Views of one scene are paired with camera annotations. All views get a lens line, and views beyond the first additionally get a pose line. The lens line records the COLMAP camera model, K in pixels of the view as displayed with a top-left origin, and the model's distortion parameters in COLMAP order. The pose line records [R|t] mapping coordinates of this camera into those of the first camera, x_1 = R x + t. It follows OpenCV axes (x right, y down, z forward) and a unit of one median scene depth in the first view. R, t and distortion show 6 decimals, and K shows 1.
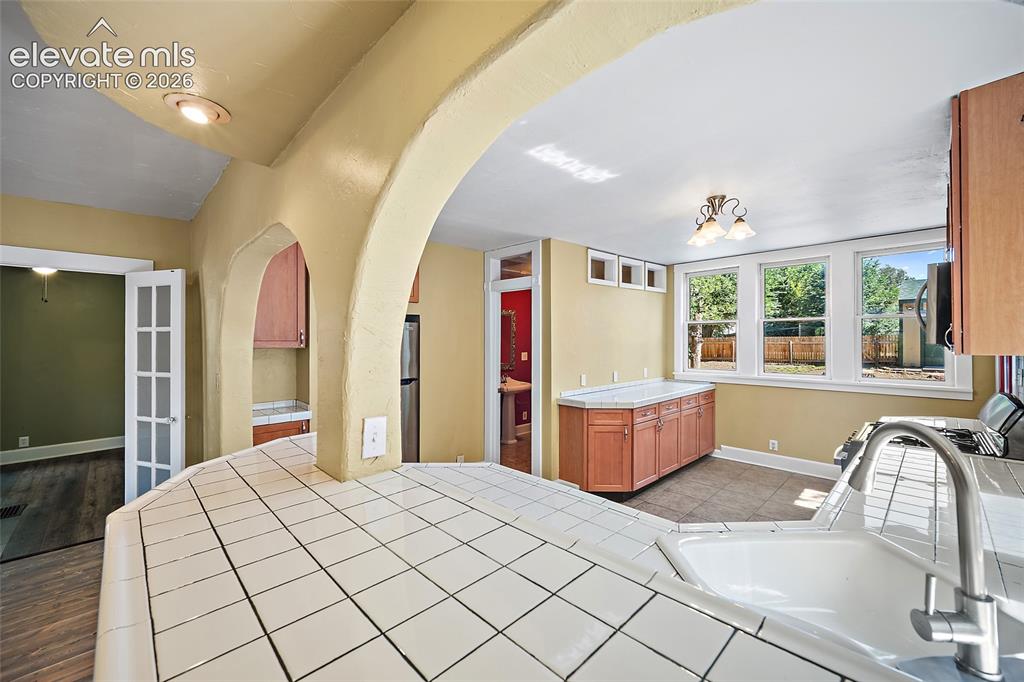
lens RADIAL K [[407.6, 0, 510.5], [0, 407.6, 341.3], [0, 0, 1]] dist [-0.001303, 0.000429]
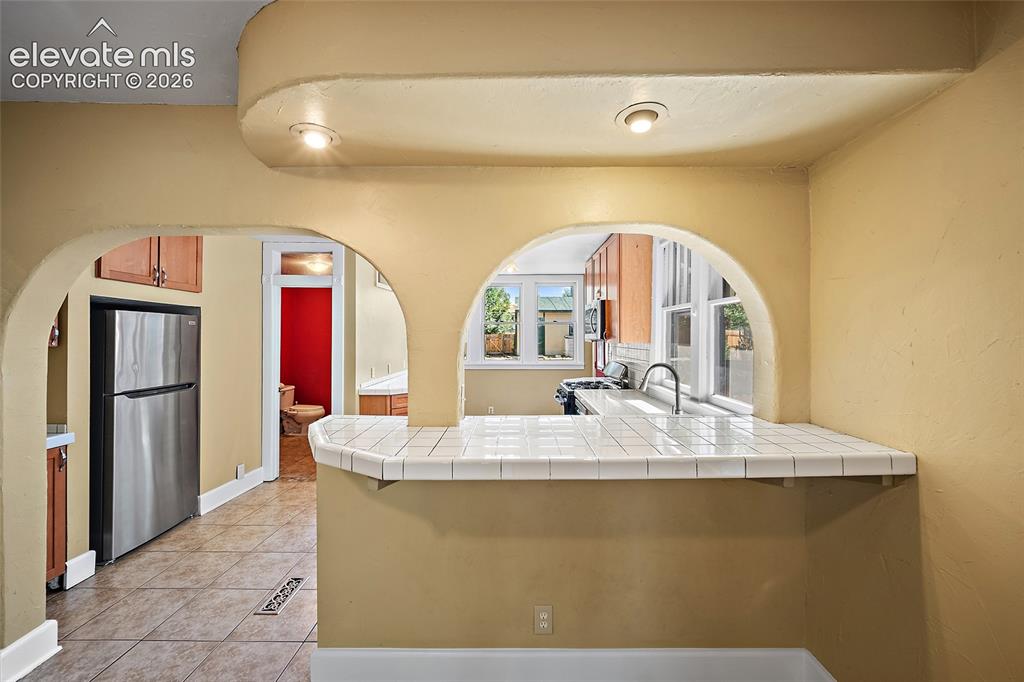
lens RADIAL K [[407.6, 0, 519.3], [0, 407.6, 332.7], [0, 0, 1]] dist [-0.001303, 0.000429]
pose [[0.688822, 0.009188, 0.724872, -0.348633], [0.000643, 0.999912, -0.013285, 0.000869], [-0.724930, 0.009617, 0.688755, -0.069148]]
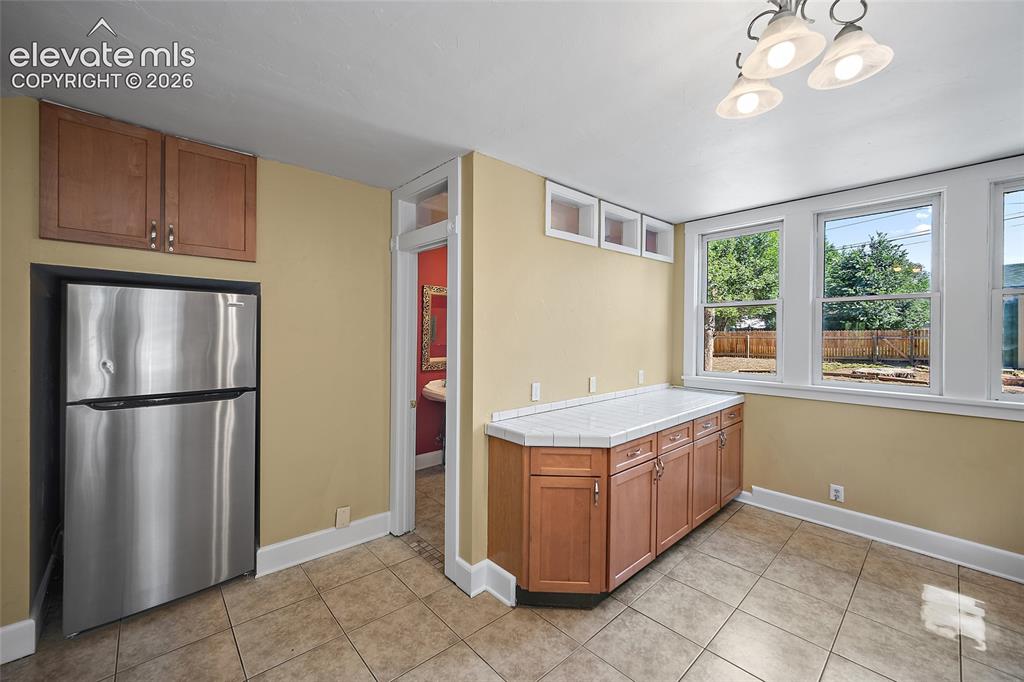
lens RADIAL K [[407.6, 0, 512.0], [0, 407.6, 336.9], [0, 0, 1]] dist [-0.001303, 0.000429]
pose [[0.999827, 0.008595, -0.016500, 0.146255], [-0.008479, 0.999939, 0.007121, 0.007703], [0.016560, -0.006980, 0.999839, 0.366398]]
